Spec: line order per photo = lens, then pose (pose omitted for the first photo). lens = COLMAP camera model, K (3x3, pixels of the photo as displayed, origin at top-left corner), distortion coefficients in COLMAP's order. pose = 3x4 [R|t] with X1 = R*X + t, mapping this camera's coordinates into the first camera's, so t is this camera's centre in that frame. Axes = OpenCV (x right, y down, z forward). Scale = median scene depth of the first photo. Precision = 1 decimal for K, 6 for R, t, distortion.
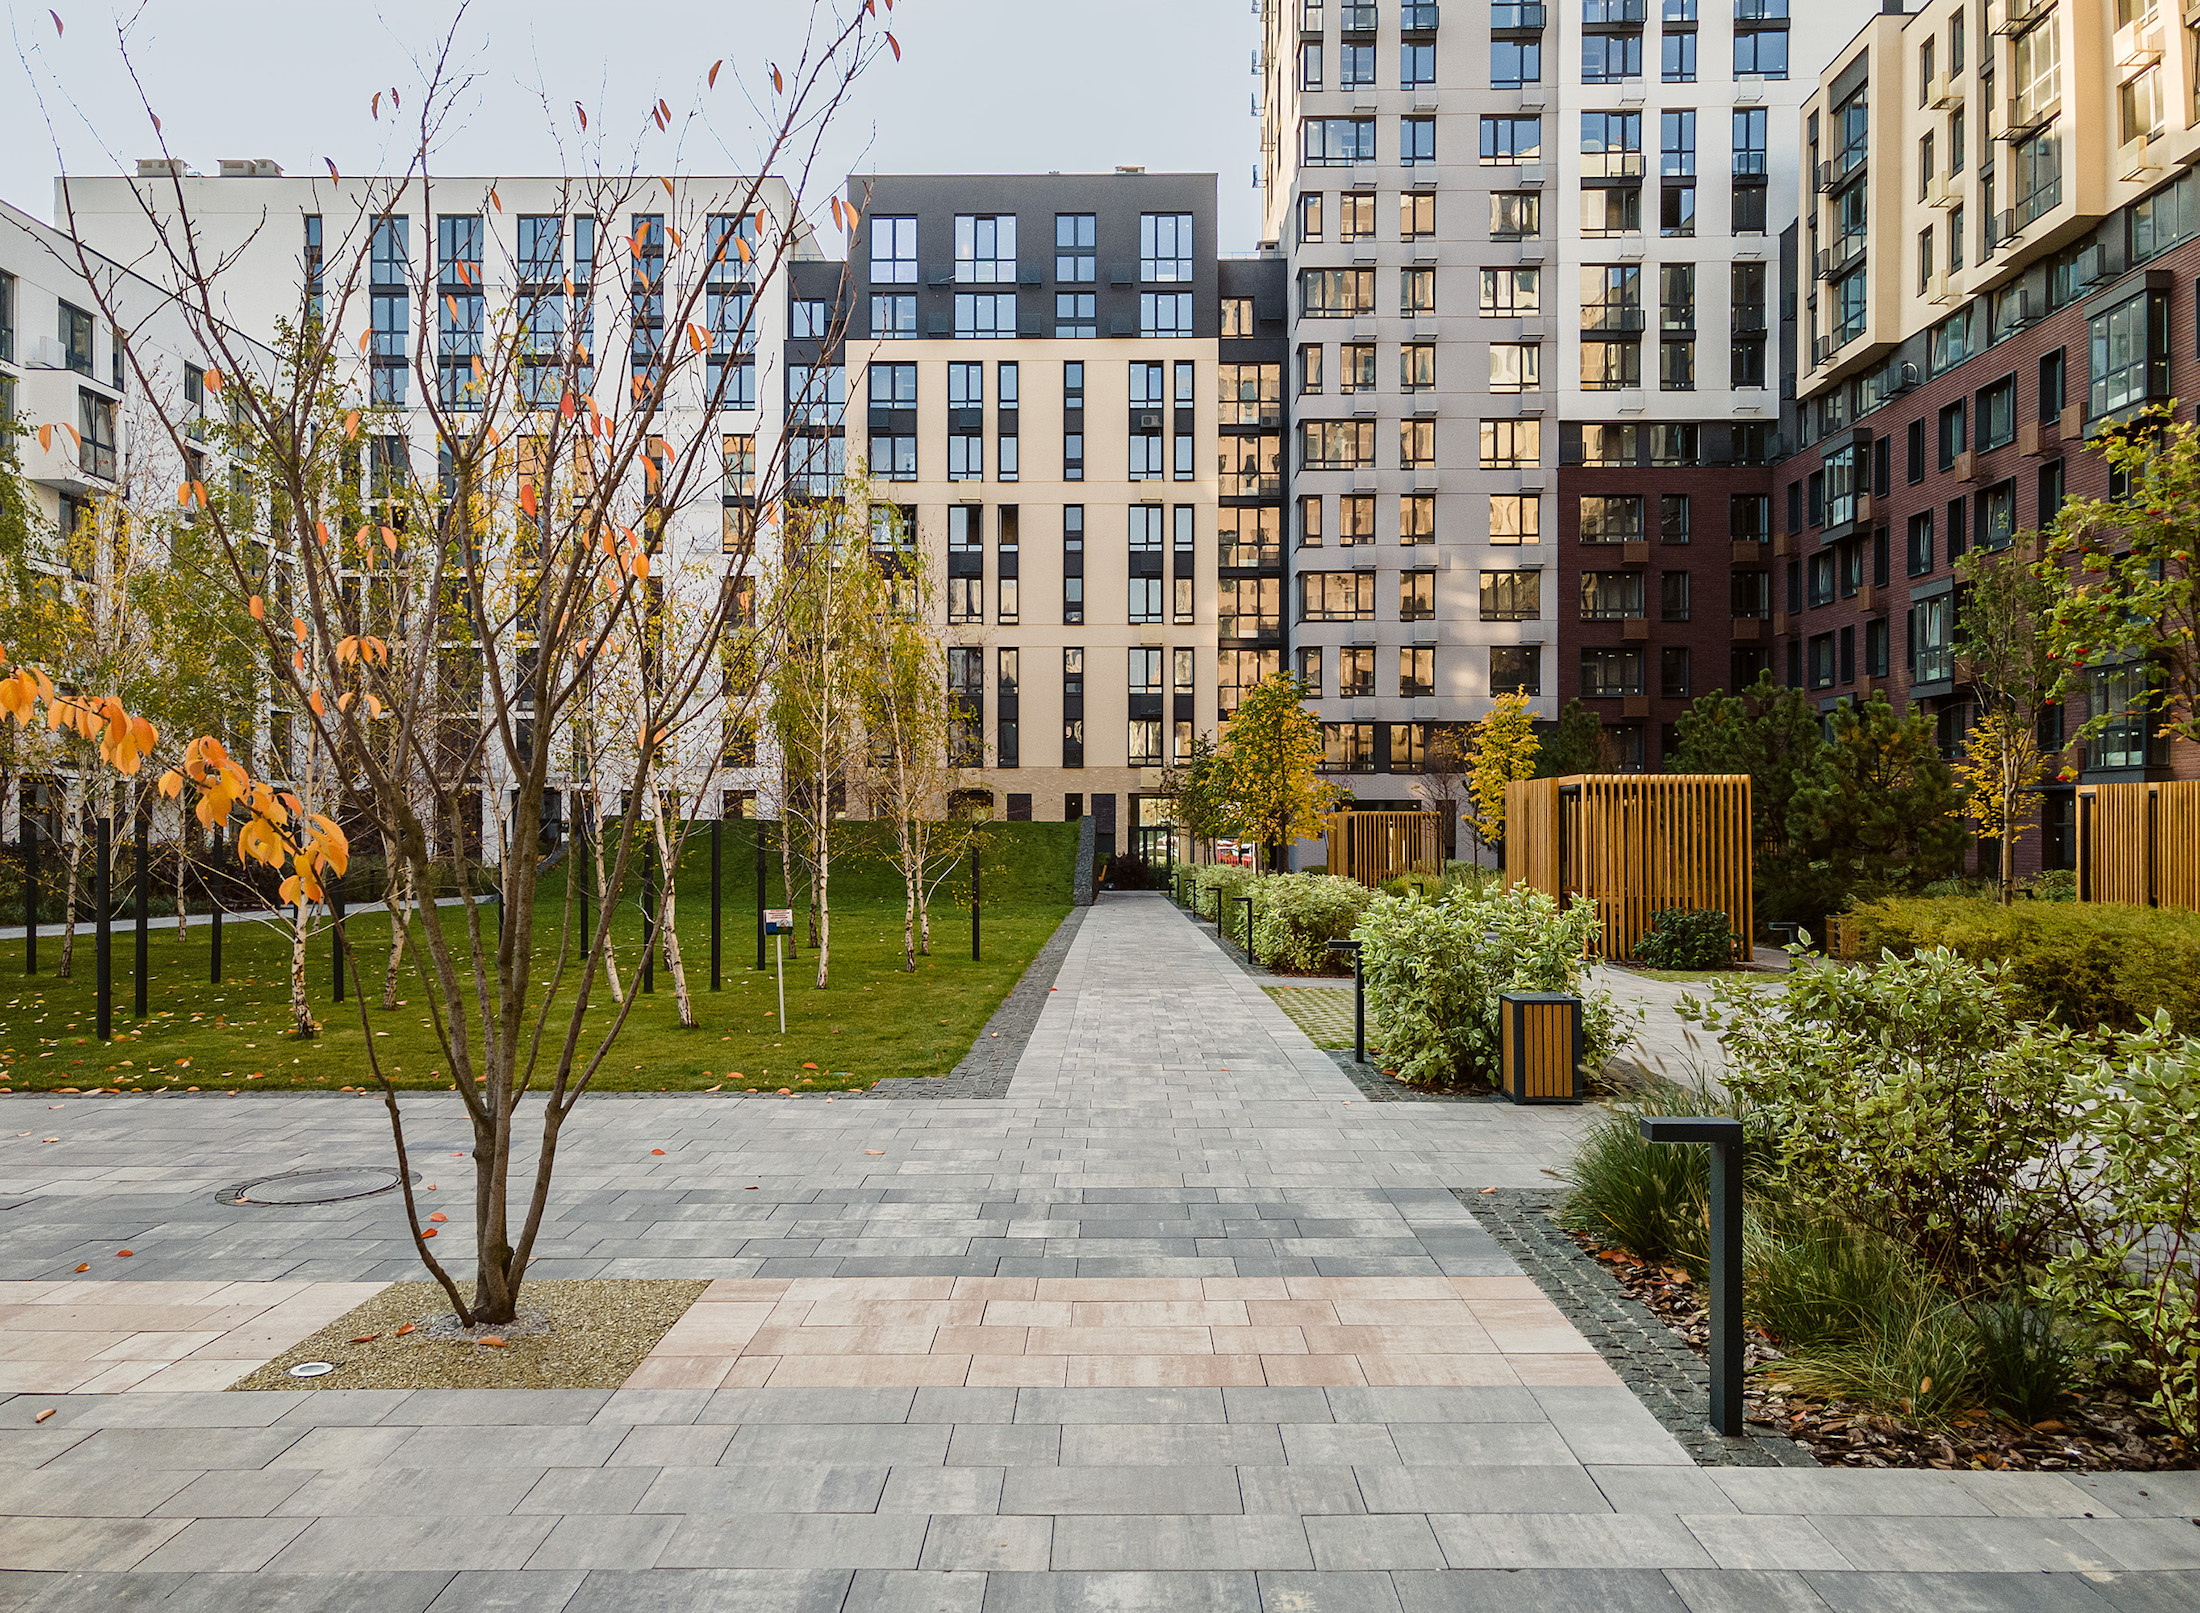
lens RADIAL K [[1672.0, 0, 1109.4], [0, 1672.0, 811.4], [0, 0, 1]] dist [0.028920, 0.002850]
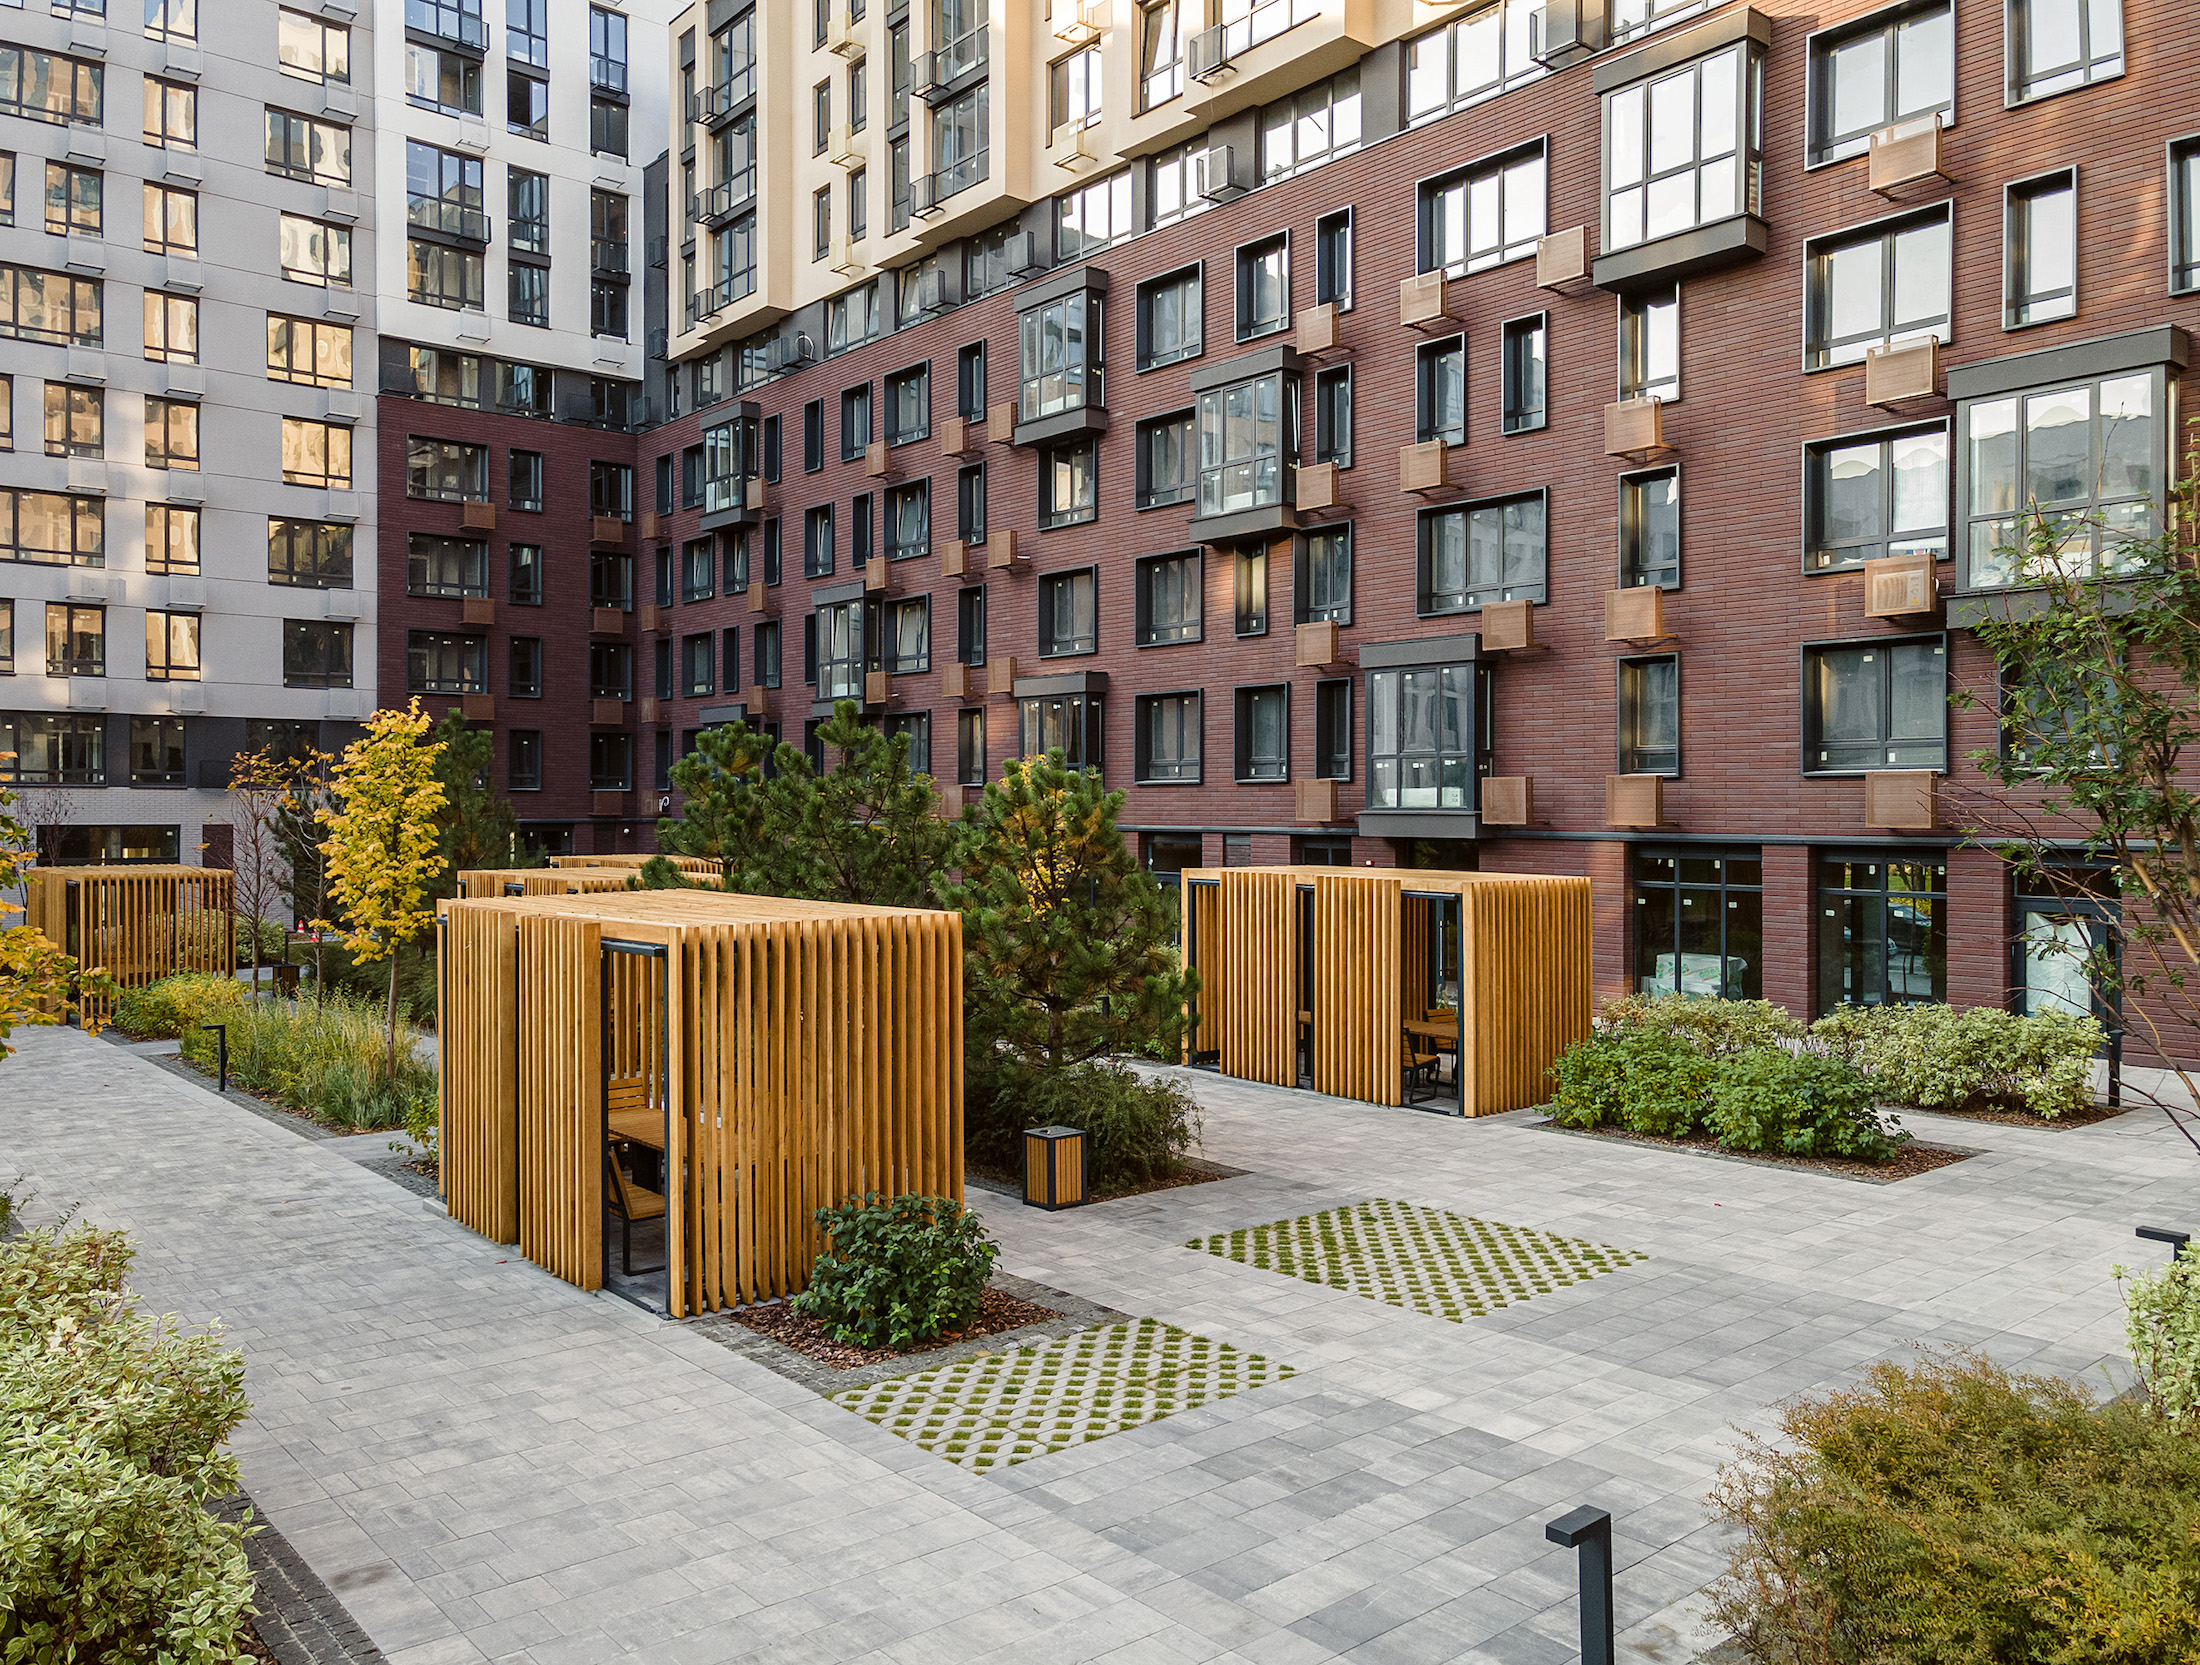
lens RADIAL K [[1620.7, 0, 1107.4], [0, 1620.7, 811.9], [0, 0, 1]] dist [0.001961, -0.006044]
pose [[0.752409, -0.005207, 0.658676, 0.028802], [-0.003427, 0.999924, 0.011819, -0.023517], [-0.658687, -0.011150, 0.752334, 0.223948]]
